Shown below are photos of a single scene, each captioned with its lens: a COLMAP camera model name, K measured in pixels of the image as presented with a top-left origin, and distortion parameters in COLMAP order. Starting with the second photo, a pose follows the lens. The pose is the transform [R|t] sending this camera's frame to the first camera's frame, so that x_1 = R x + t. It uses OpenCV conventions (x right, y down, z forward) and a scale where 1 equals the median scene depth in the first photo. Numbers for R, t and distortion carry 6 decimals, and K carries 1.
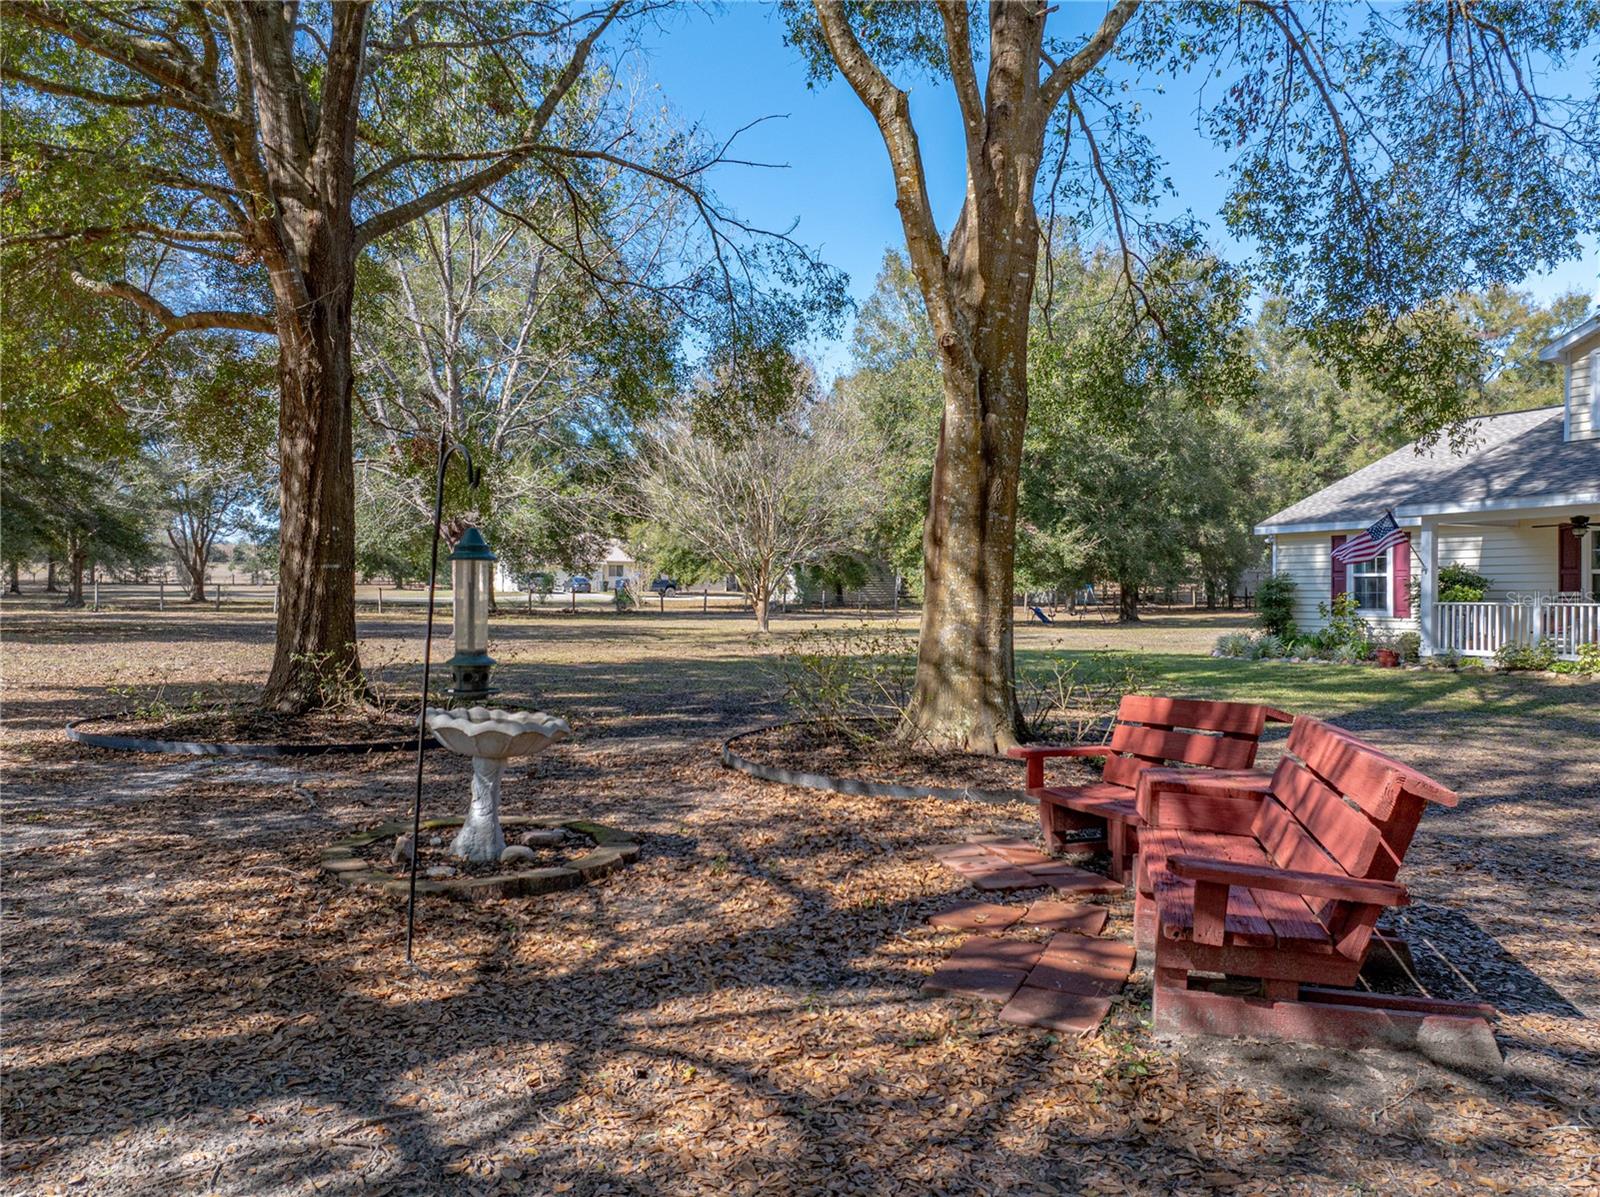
lens RADIAL K [[1135.5, 0, 798.6], [0, 1135.5, 595.1], [0, 0, 1]] dist [-0.028386, 0.016863]
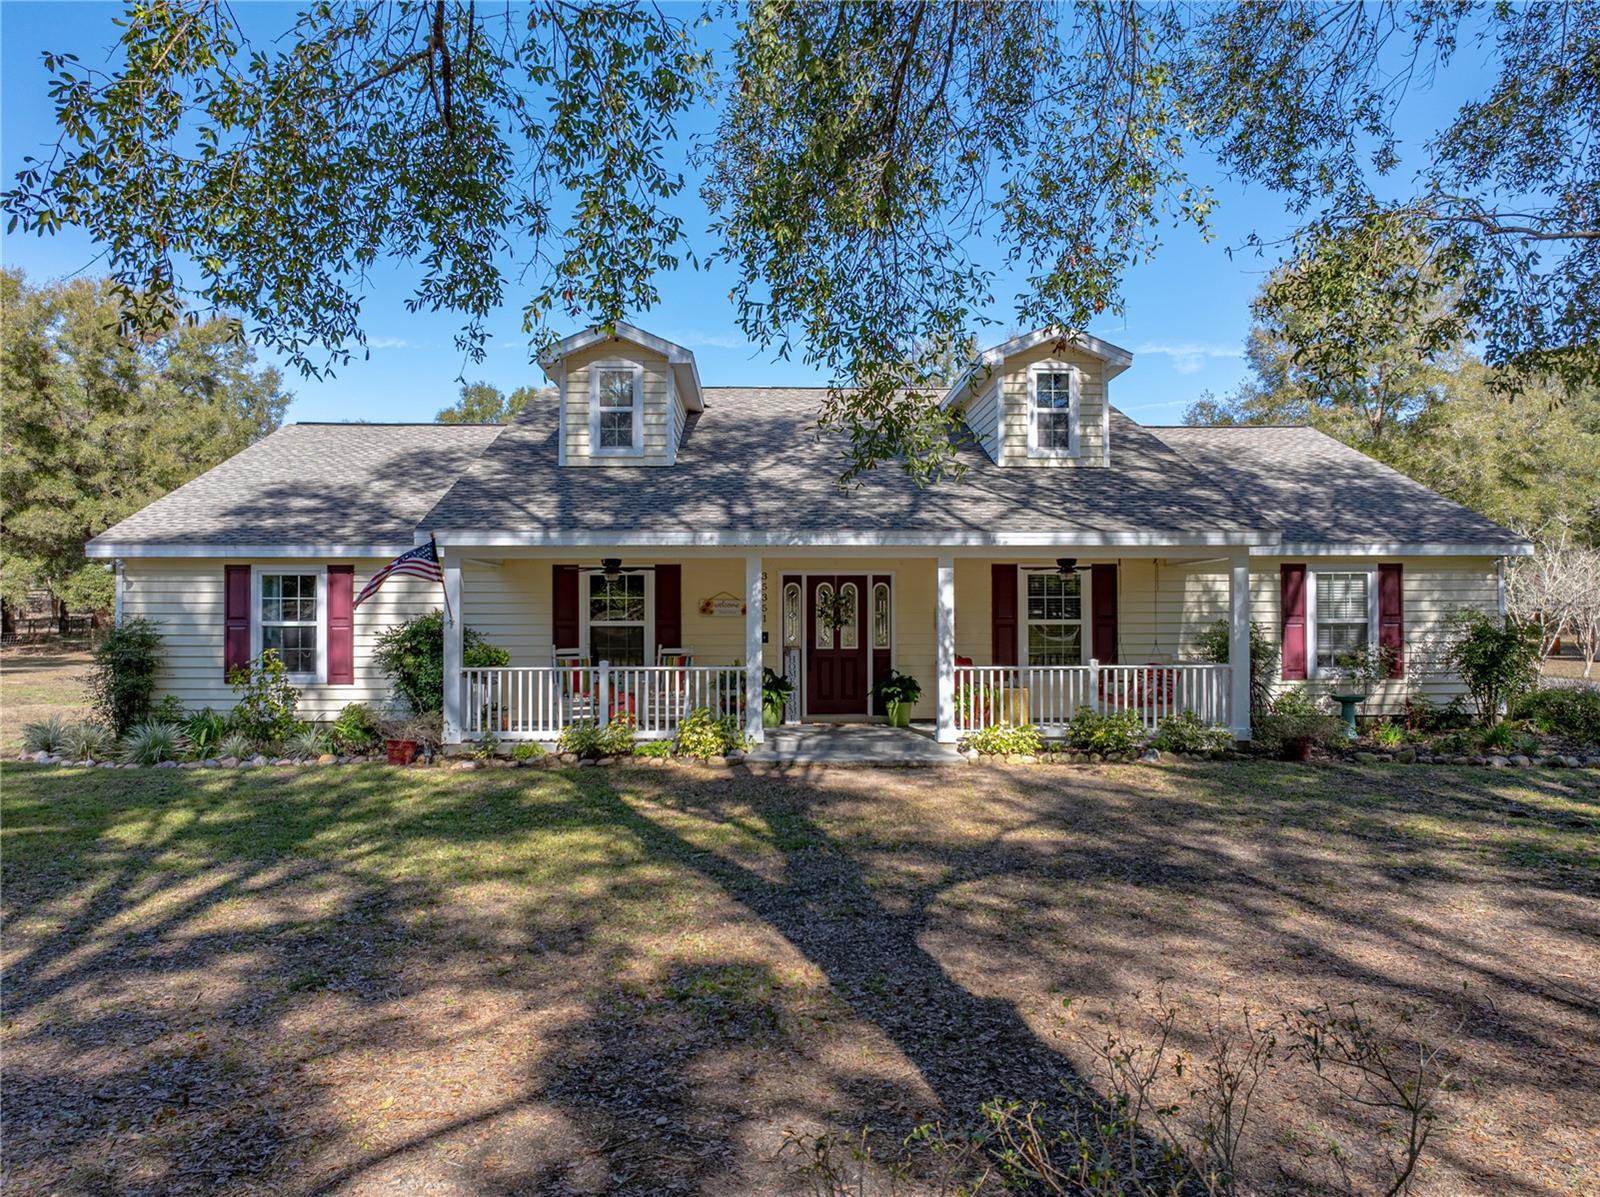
lens RADIAL K [[1135.5, 0, 795.7], [0, 1135.5, 605.6], [0, 0, 1]] dist [-0.028386, 0.016863]
pose [[0.396152, 0.005198, 0.918170, -0.013286], [0.003323, 0.999969, -0.007095, -0.022398], [-0.918179, 0.005862, 0.396123, 0.425697]]
